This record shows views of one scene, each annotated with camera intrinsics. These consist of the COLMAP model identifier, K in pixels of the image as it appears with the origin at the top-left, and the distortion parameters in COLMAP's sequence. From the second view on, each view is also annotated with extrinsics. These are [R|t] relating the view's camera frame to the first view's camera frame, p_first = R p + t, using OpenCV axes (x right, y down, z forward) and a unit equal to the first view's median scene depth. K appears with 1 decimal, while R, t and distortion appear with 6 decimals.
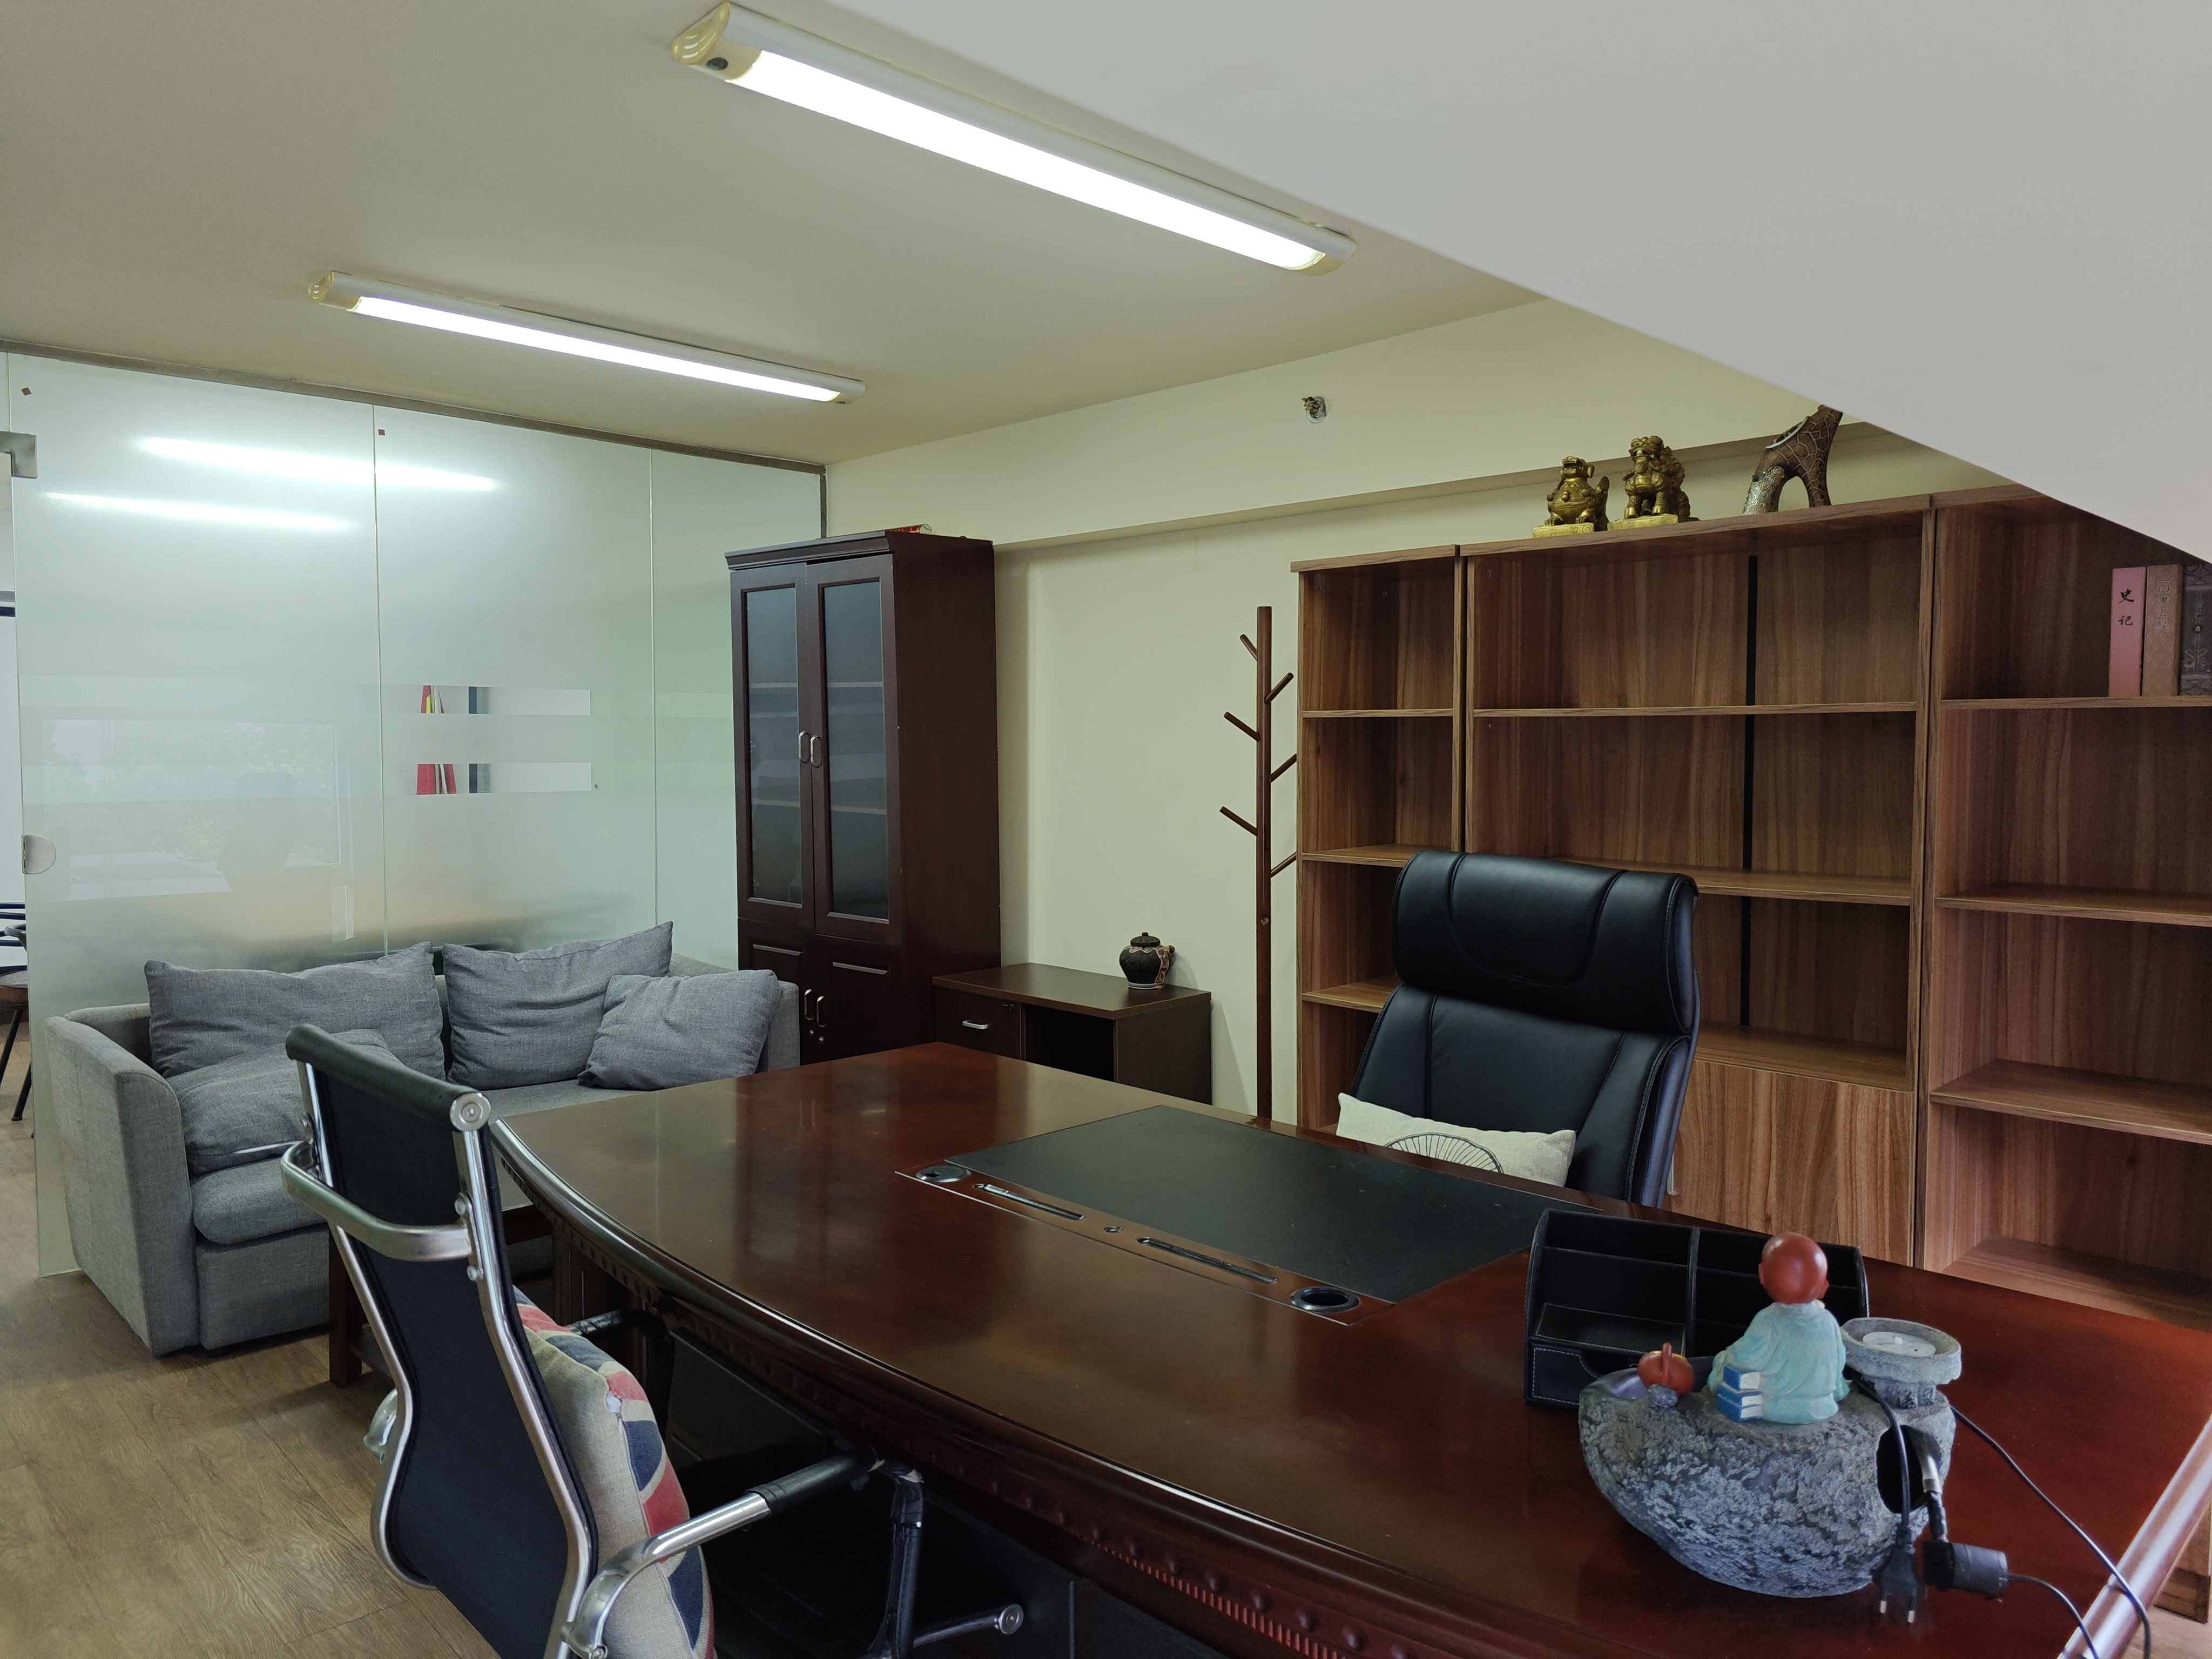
lens RADIAL K [[1497.5, 0, 1109.2], [0, 1497.5, 823.1], [0, 0, 1]] dist [0.025516, -0.030377]
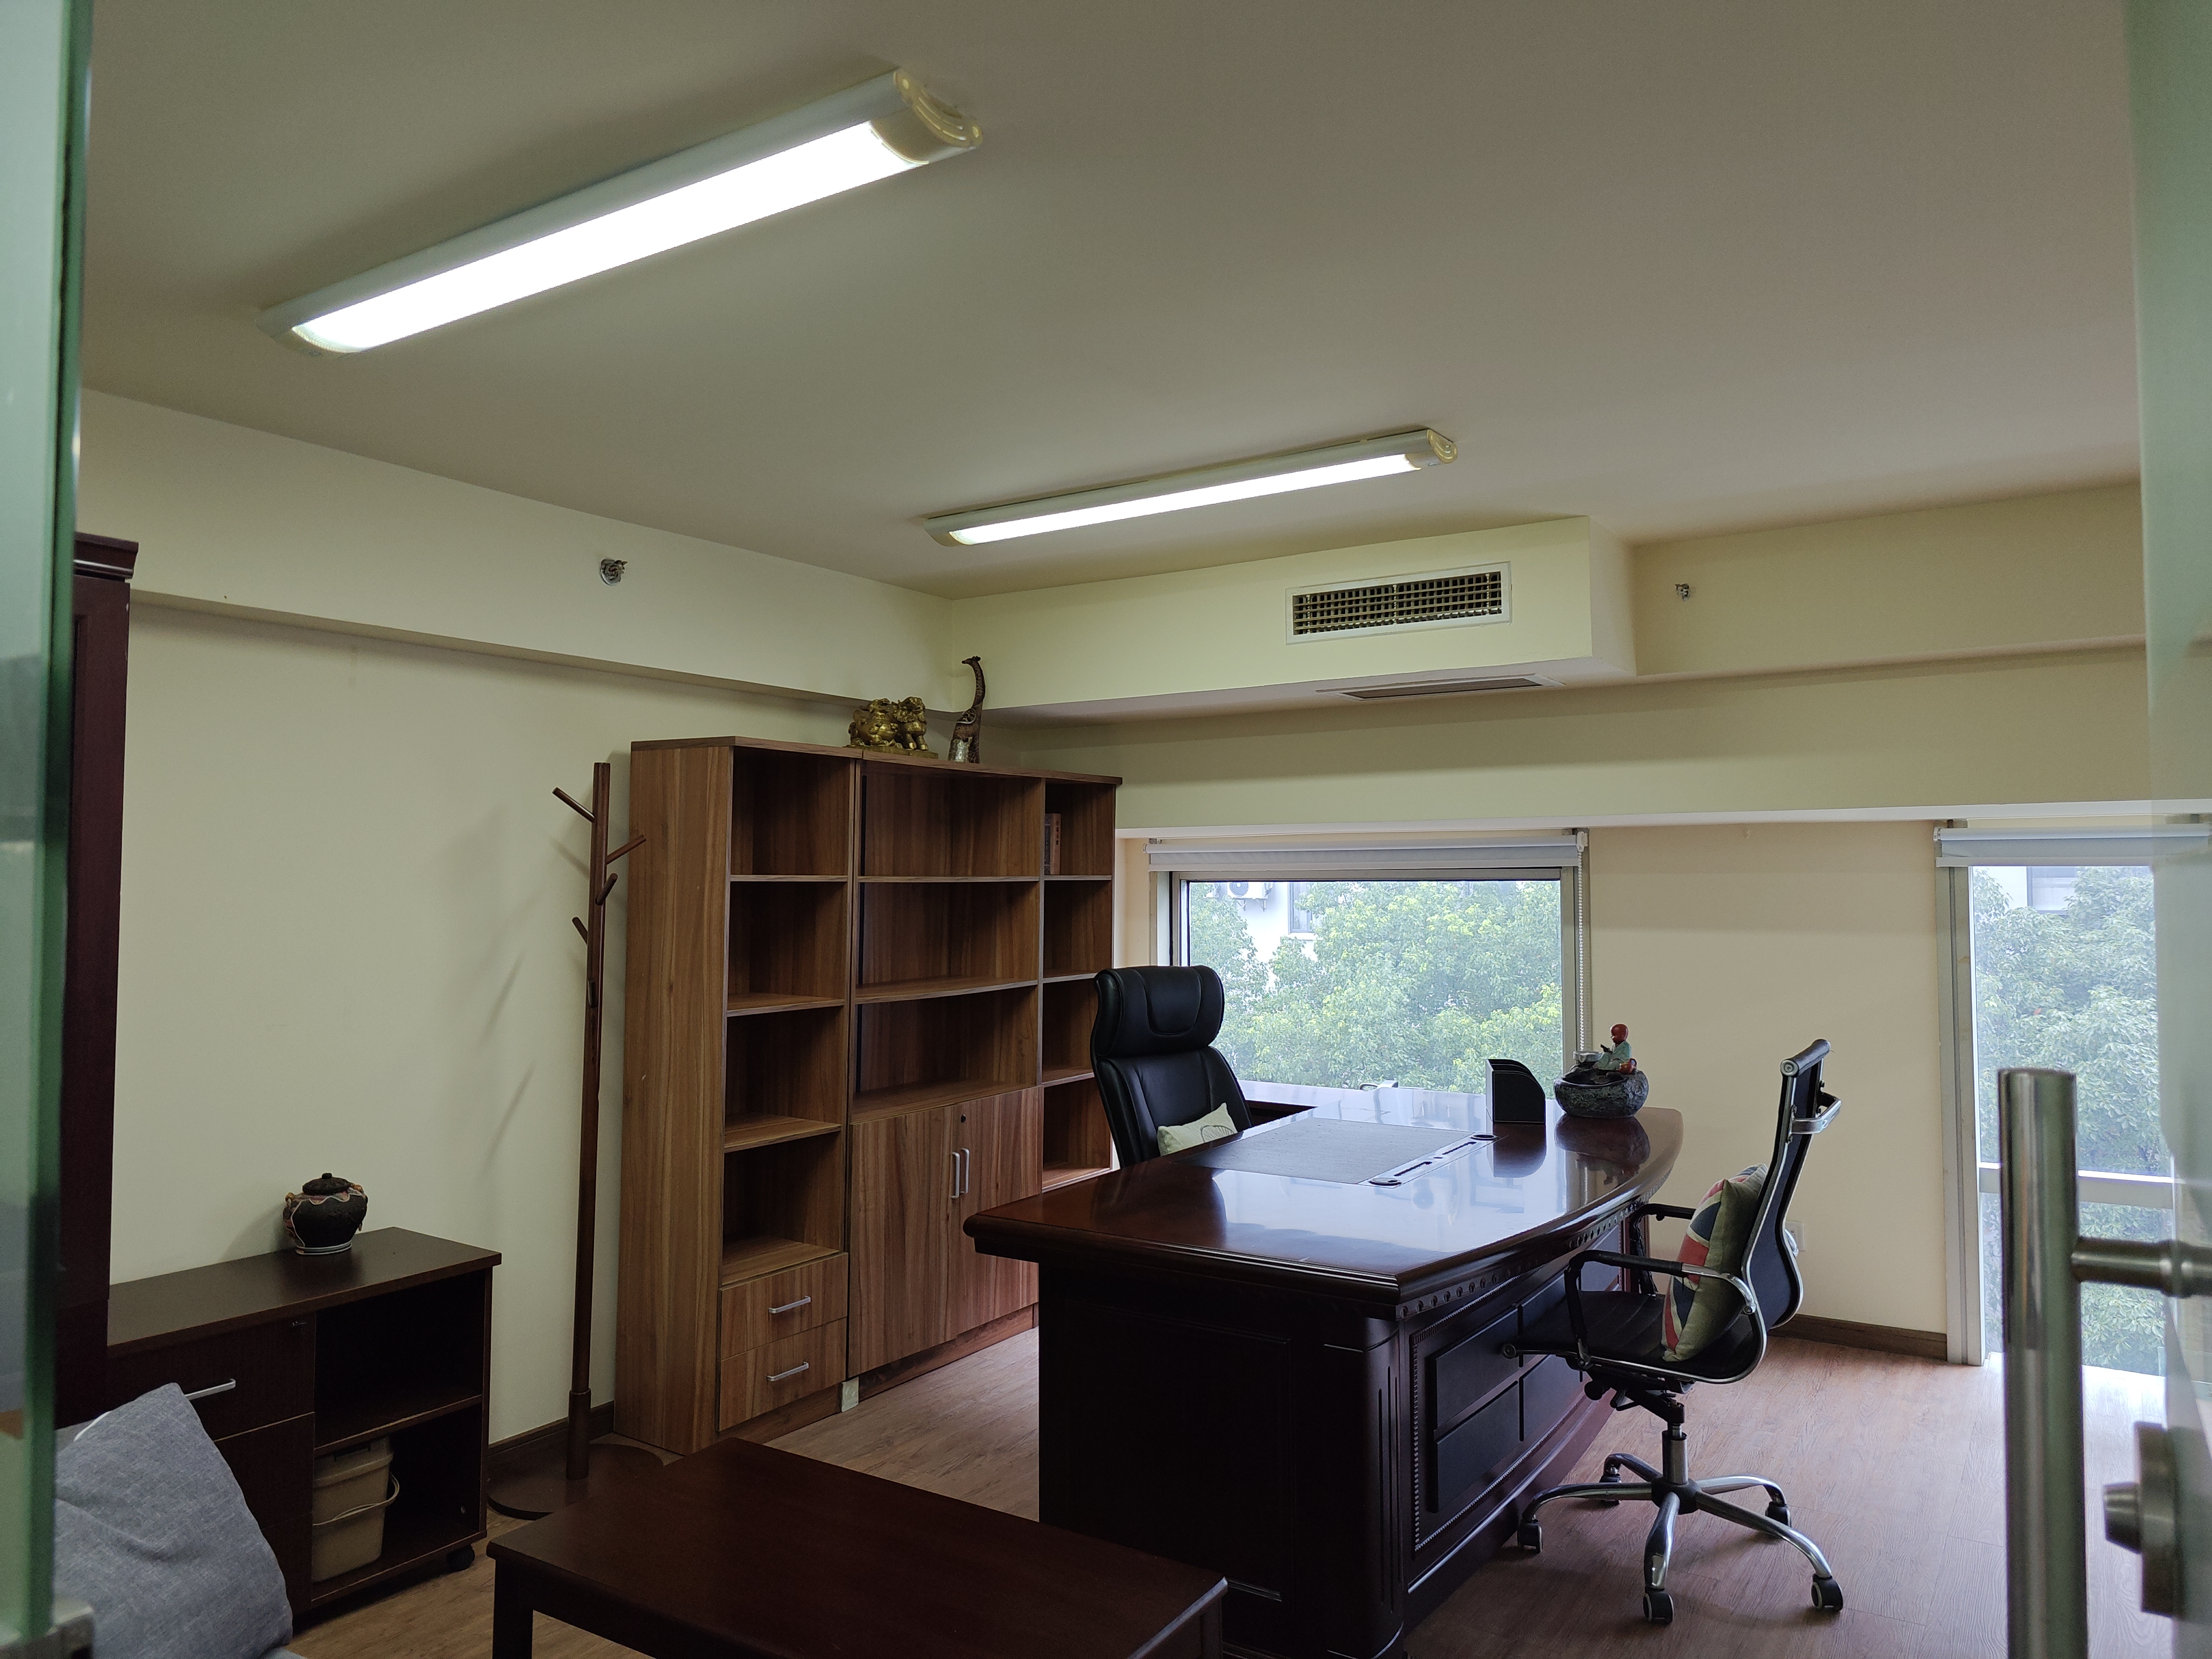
lens RADIAL K [[1497.5, 0, 1112.8], [0, 1497.5, 827.6], [0, 0, 1]] dist [0.025516, -0.030377]
pose [[-0.233346, 0.041728, 0.971498, -1.030908], [0.066656, 0.997415, -0.026831, -0.065517], [-0.970107, 0.058496, -0.235524, 1.052014]]
